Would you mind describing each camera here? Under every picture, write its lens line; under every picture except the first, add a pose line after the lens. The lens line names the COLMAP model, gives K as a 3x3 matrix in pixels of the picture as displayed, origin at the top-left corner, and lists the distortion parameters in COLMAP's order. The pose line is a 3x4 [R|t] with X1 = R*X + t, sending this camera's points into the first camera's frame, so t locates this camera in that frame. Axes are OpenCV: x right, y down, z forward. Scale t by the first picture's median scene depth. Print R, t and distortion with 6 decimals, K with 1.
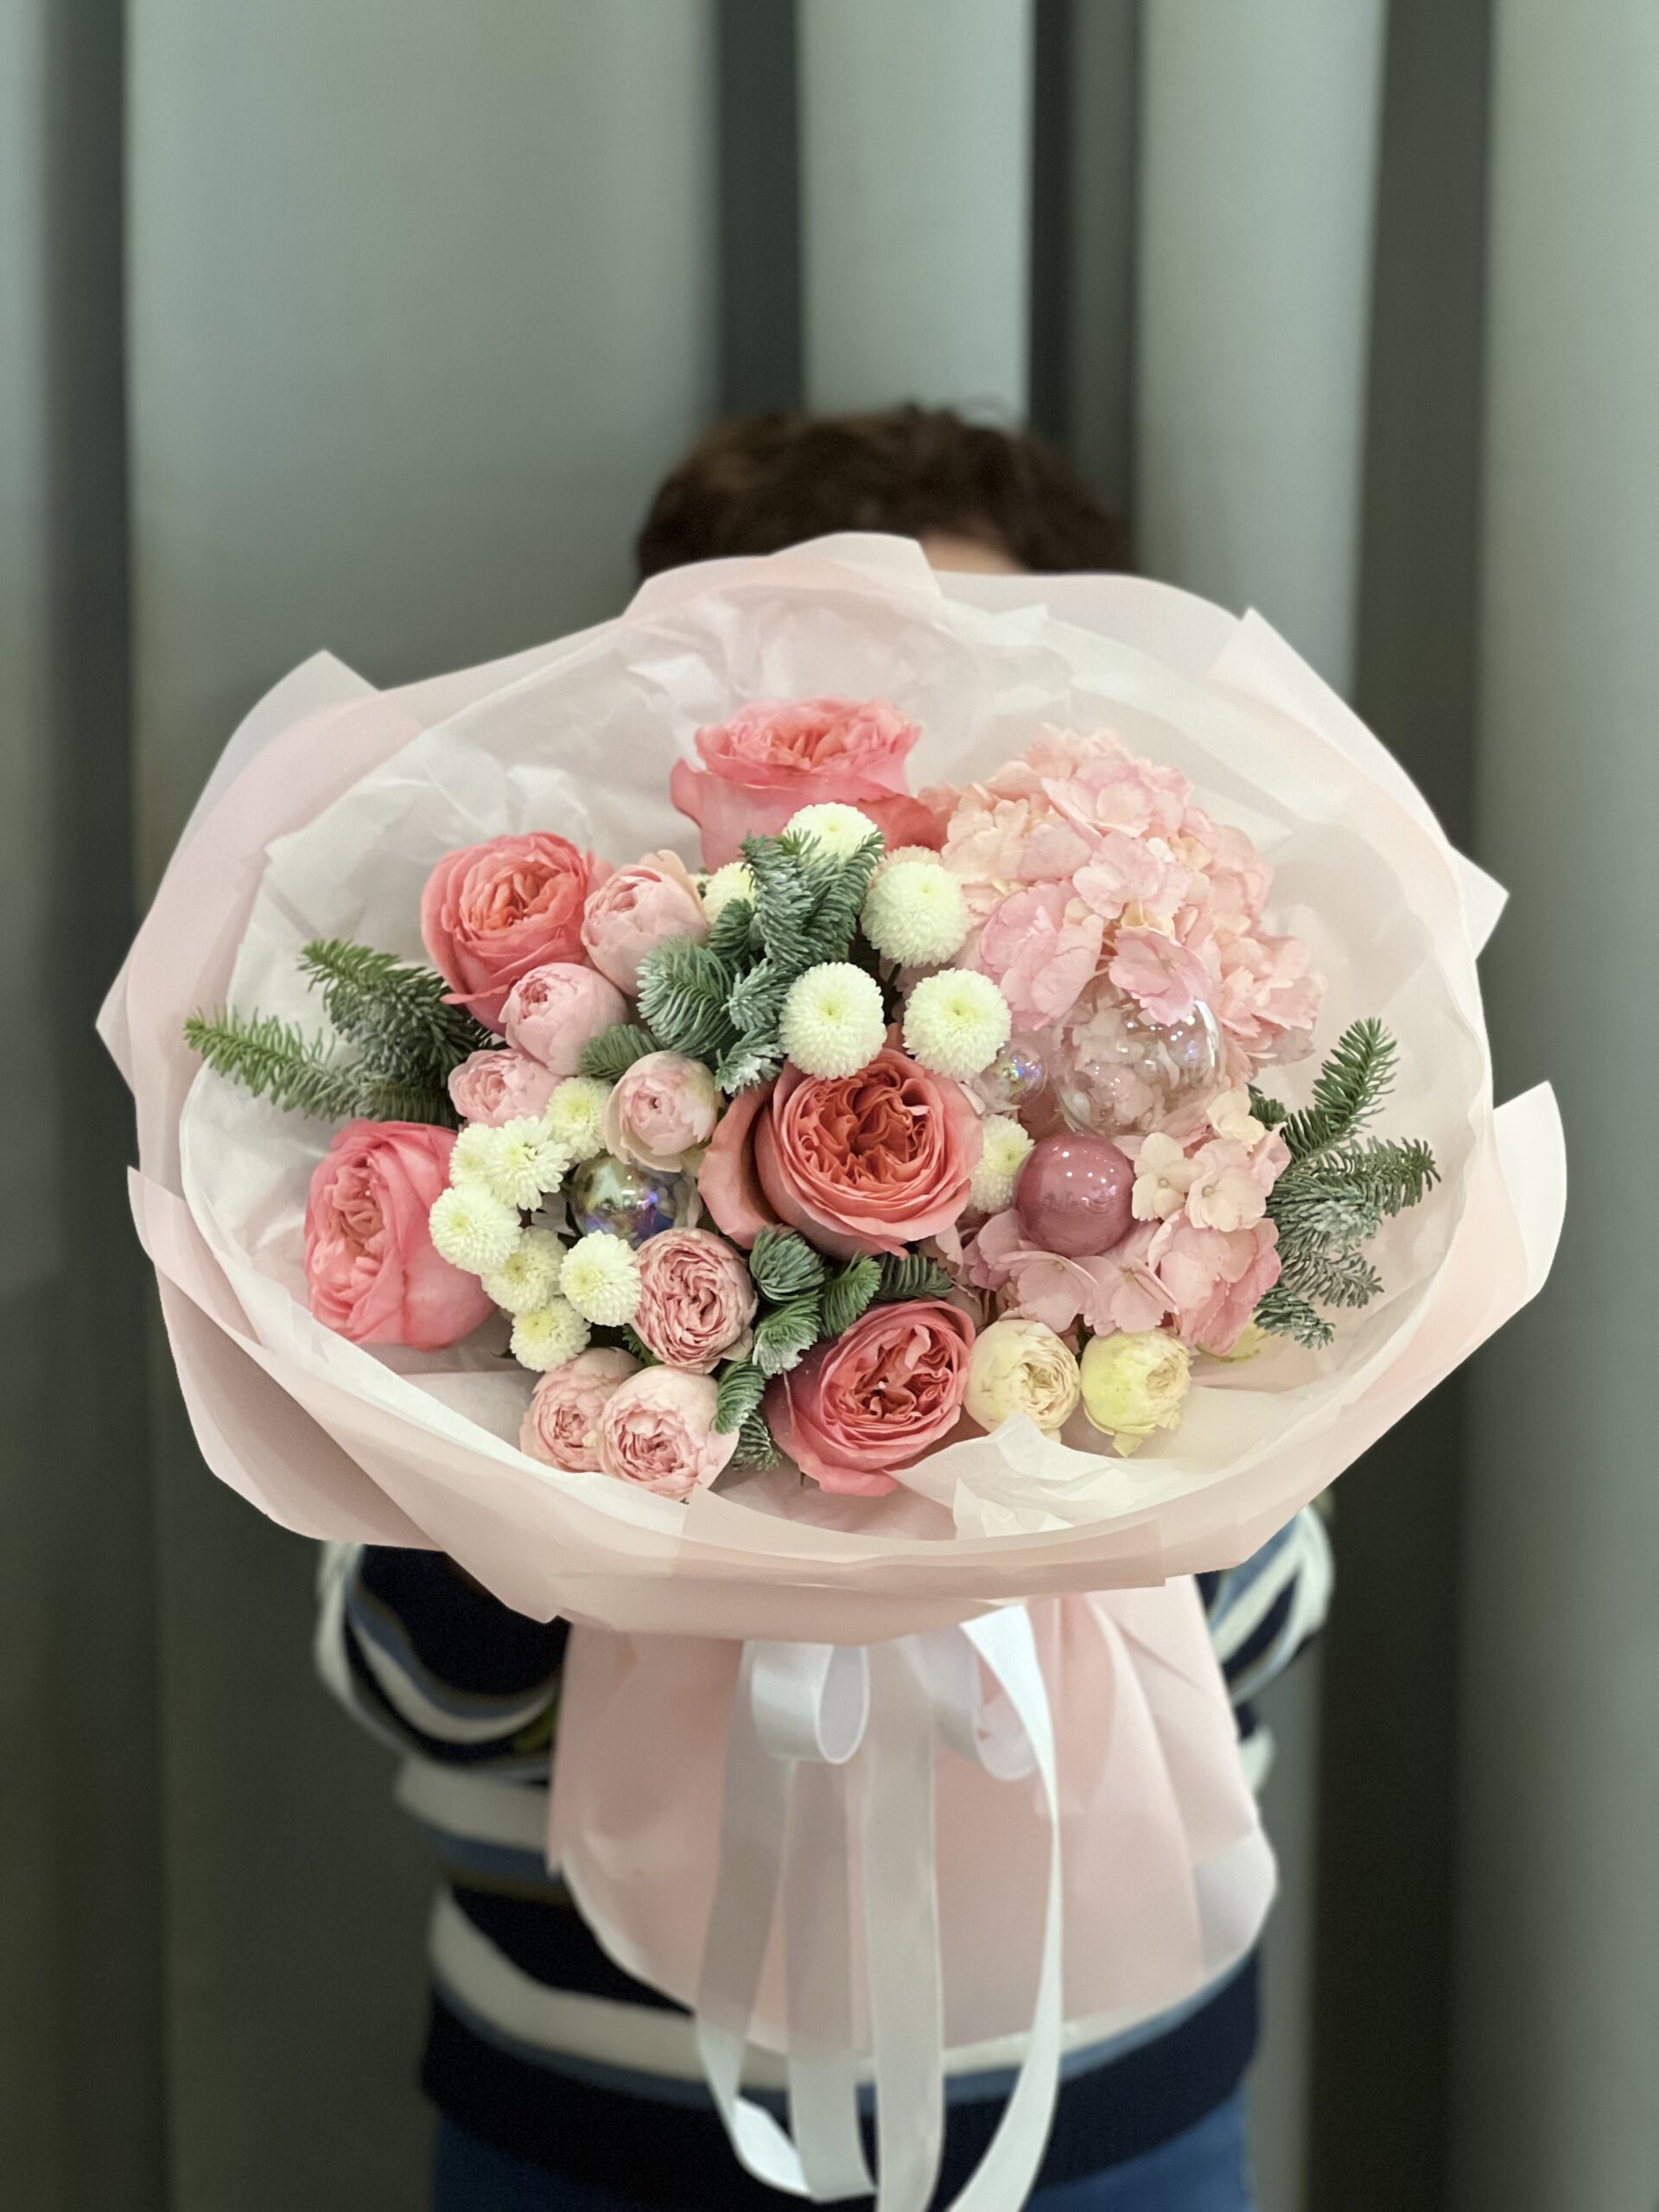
lens RADIAL K [[5001.8, 0, 839.3], [0, 5001.8, 1029.9], [0, 0, 1]] dist [-1.067476, 39.856288]
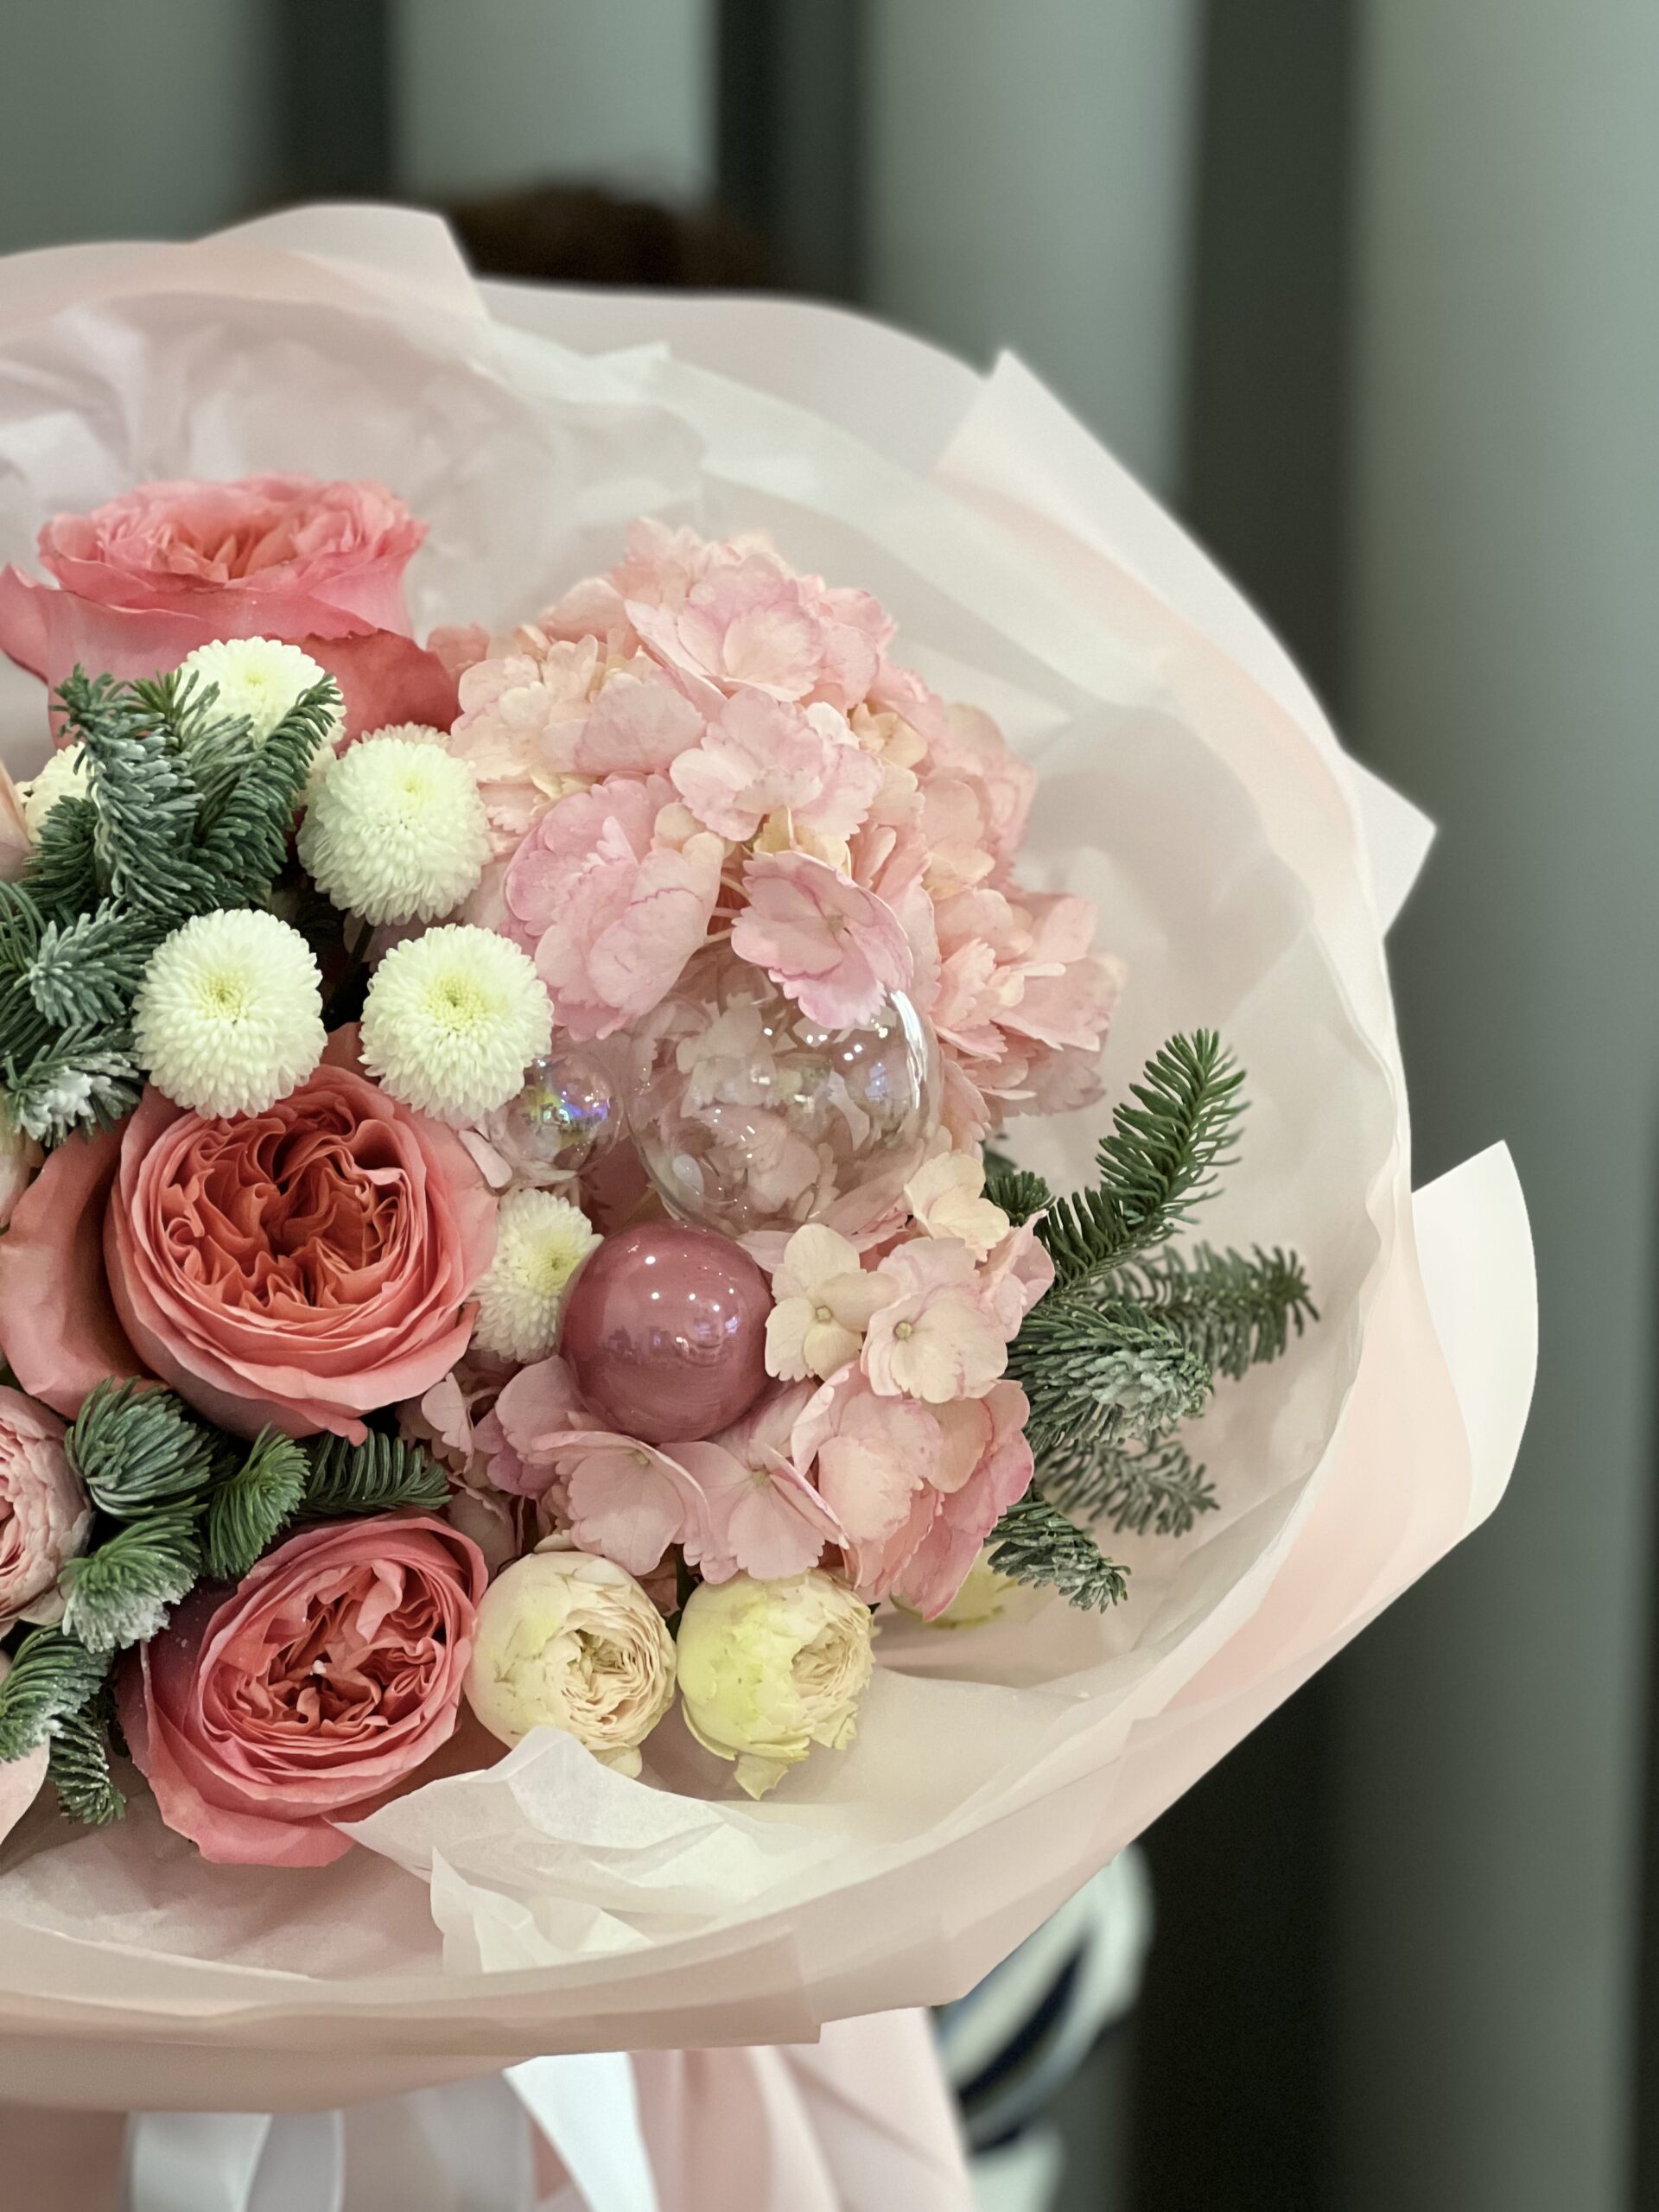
lens RADIAL K [[4944.0, 0, 854.5], [0, 4944.0, 1063.5], [0, 0, 1]] dist [-0.490438, 12.080813]
pose [[0.999503, 0.015315, 0.027545, 0.052334], [-0.014607, 0.999563, -0.025707, 0.016665], [-0.027926, 0.025292, 0.999290, 0.440711]]
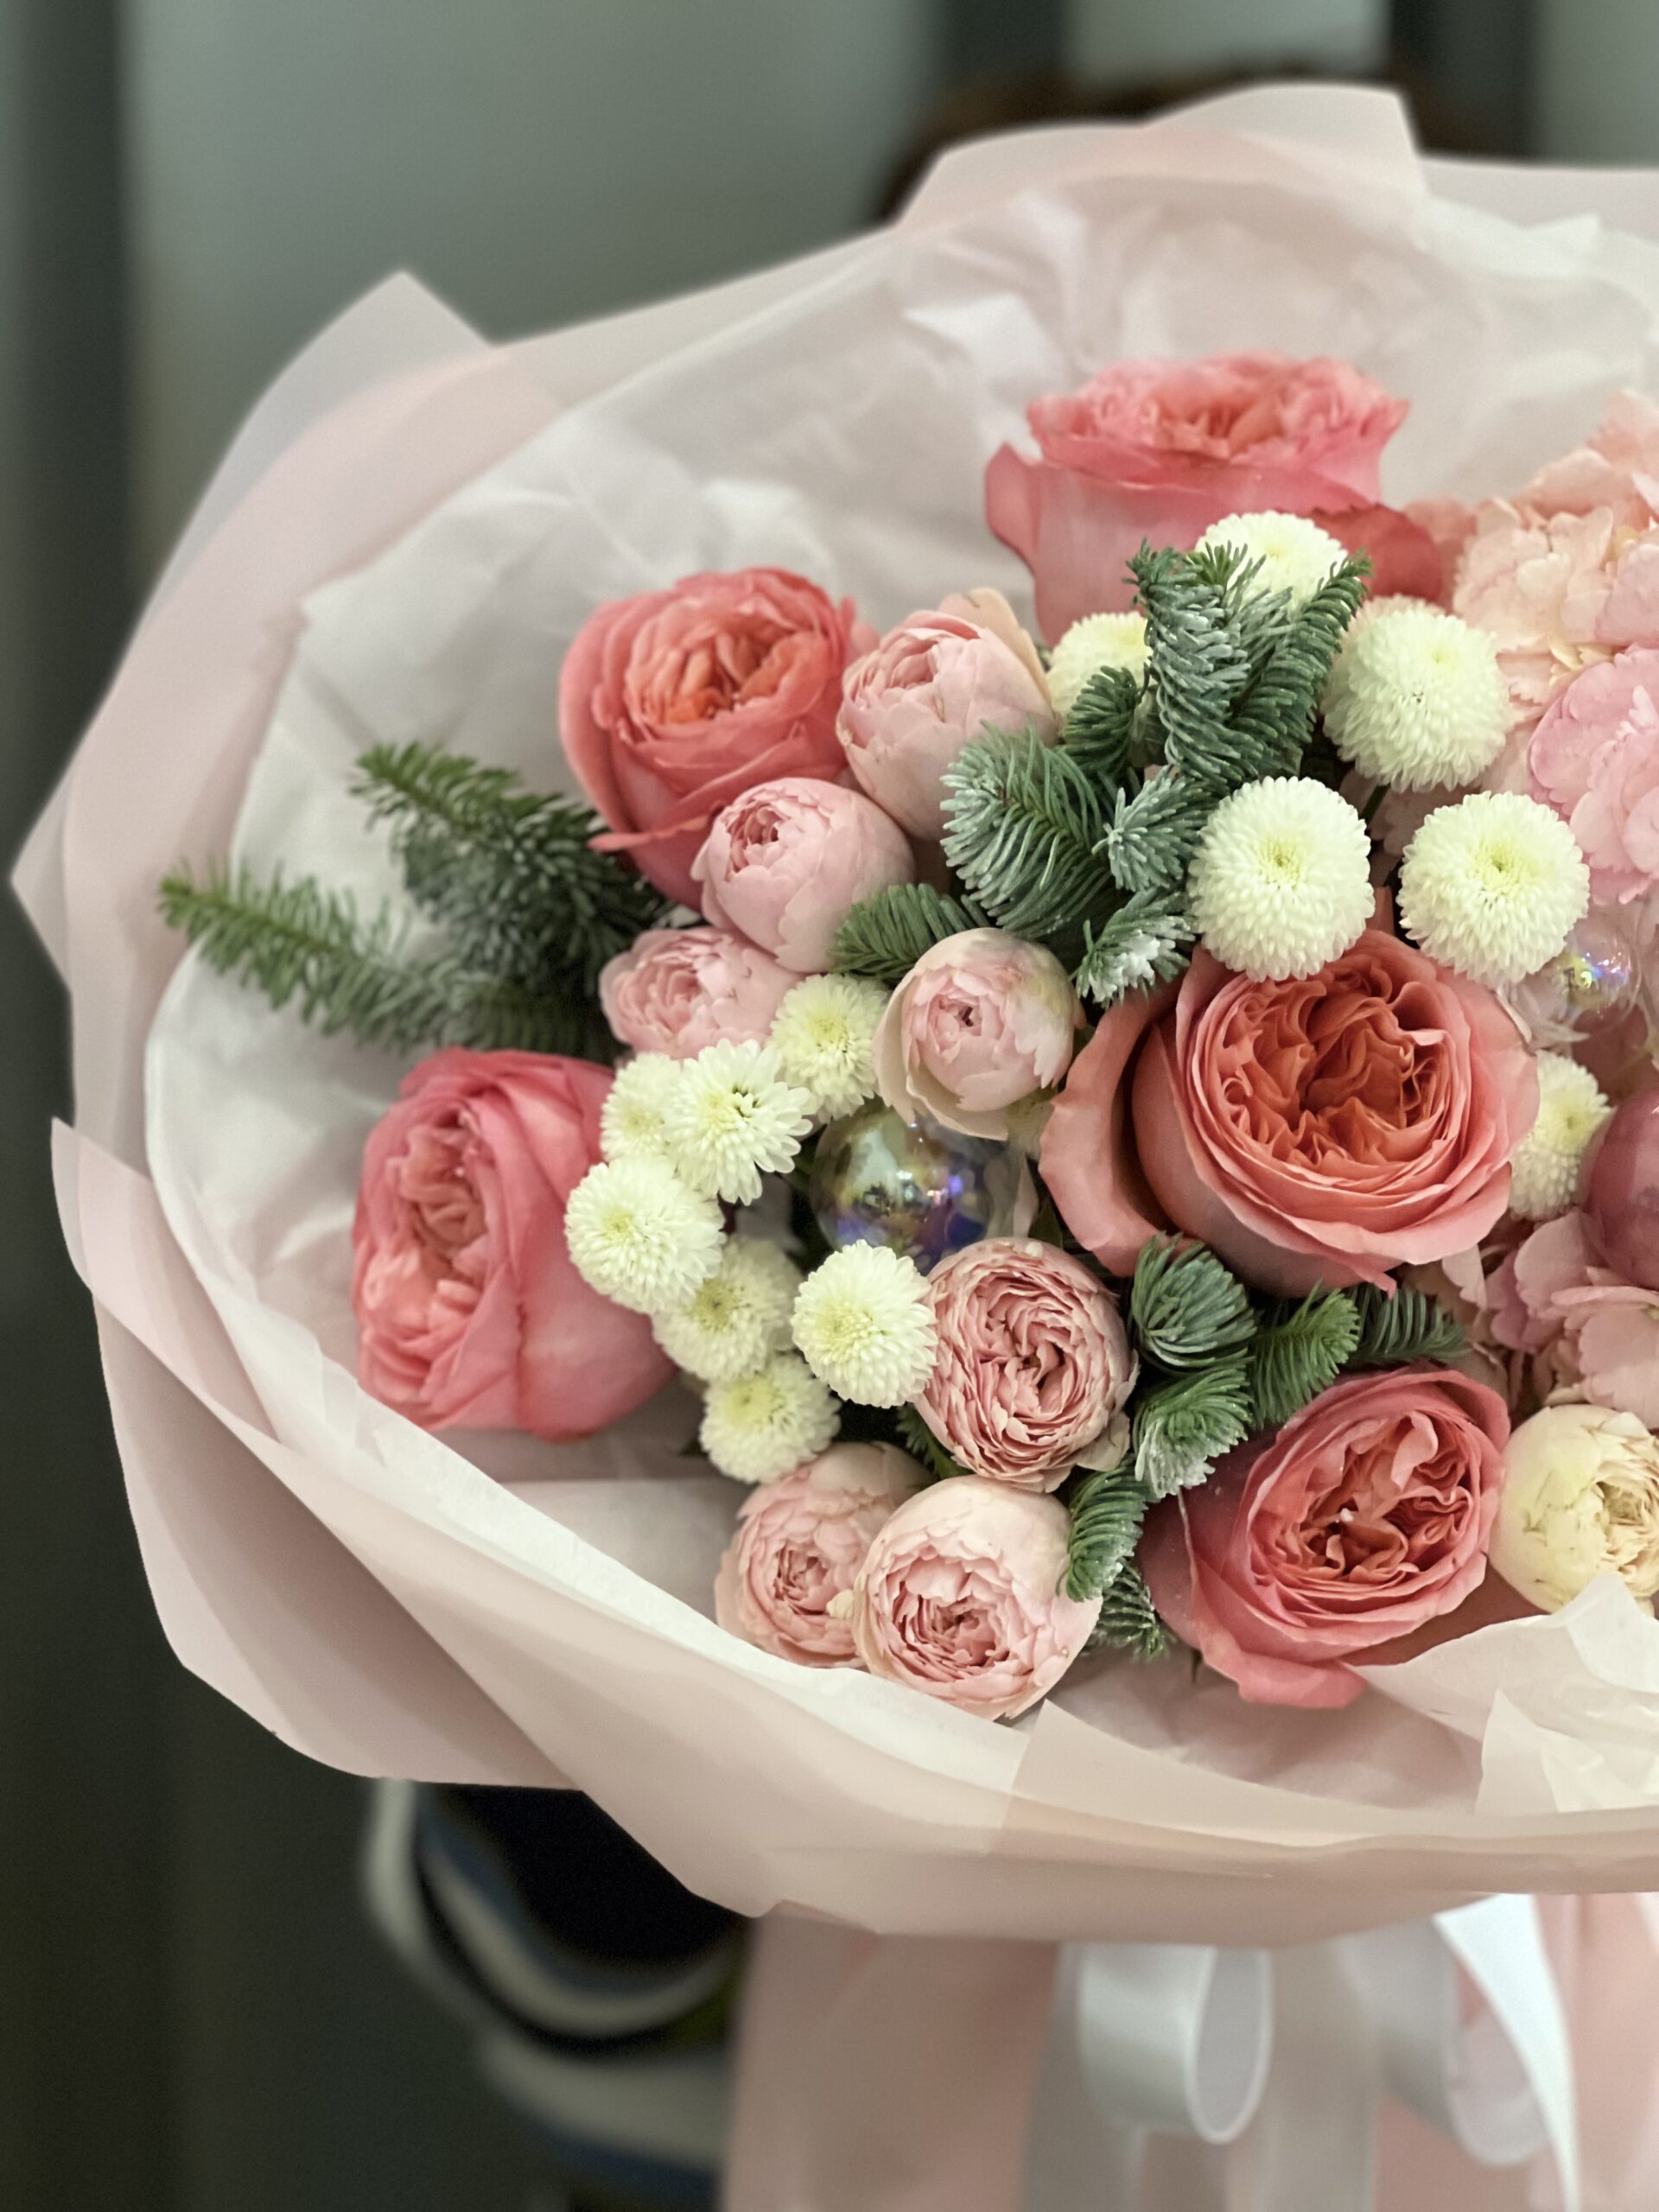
lens RADIAL K [[4944.0, 0, 854.5], [0, 4944.0, 1063.5], [0, 0, 1]] dist [-0.490438, 12.080813]
pose [[0.999745, 0.015053, -0.016806, -0.039574], [-0.015076, 0.999886, -0.001200, 0.020475], [0.016786, 0.001454, 0.999858, 0.427811]]
